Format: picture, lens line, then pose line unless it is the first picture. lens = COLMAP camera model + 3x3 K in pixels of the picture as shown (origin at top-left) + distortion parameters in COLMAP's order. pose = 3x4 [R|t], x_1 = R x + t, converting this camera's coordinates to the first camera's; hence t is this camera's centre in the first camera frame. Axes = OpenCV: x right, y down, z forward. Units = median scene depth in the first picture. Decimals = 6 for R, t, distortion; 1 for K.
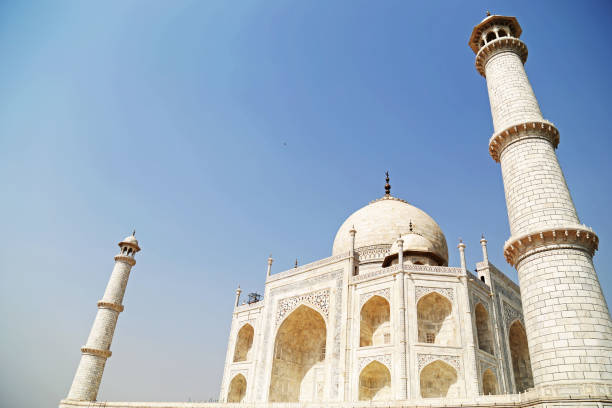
lens RADIAL K [[412.0, 0, 306.9], [0, 412.0, 208.2], [0, 0, 1]] dist [-0.092144, 0.005502]
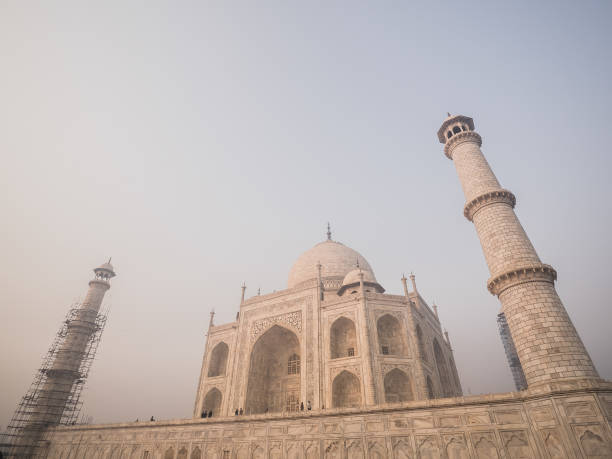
lens RADIAL K [[322.7, 0, 307.0], [0, 322.7, 220.1], [0, 0, 1]] dist [-0.019830, -0.000902]
pose [[0.971257, 0.072503, 0.226722, -0.166967], [-0.051394, 0.993891, -0.097669, 0.016138], [-0.232418, 0.083210, 0.969050, 0.027037]]
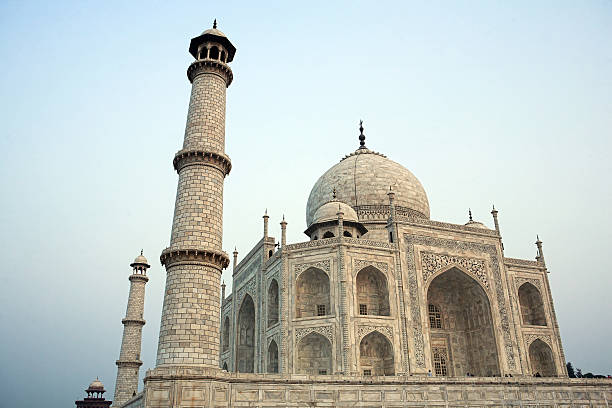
lens RADIAL K [[493.4, 0, 304.8], [0, 493.4, 192.5], [0, 0, 1]] dist [-0.084126, 0.099544]
pose [[0.400253, 0.313305, 0.861184, -1.203365], [-0.437067, 0.891239, -0.121102, 0.381926], [-0.805462, -0.327924, 0.493656, 0.810127]]
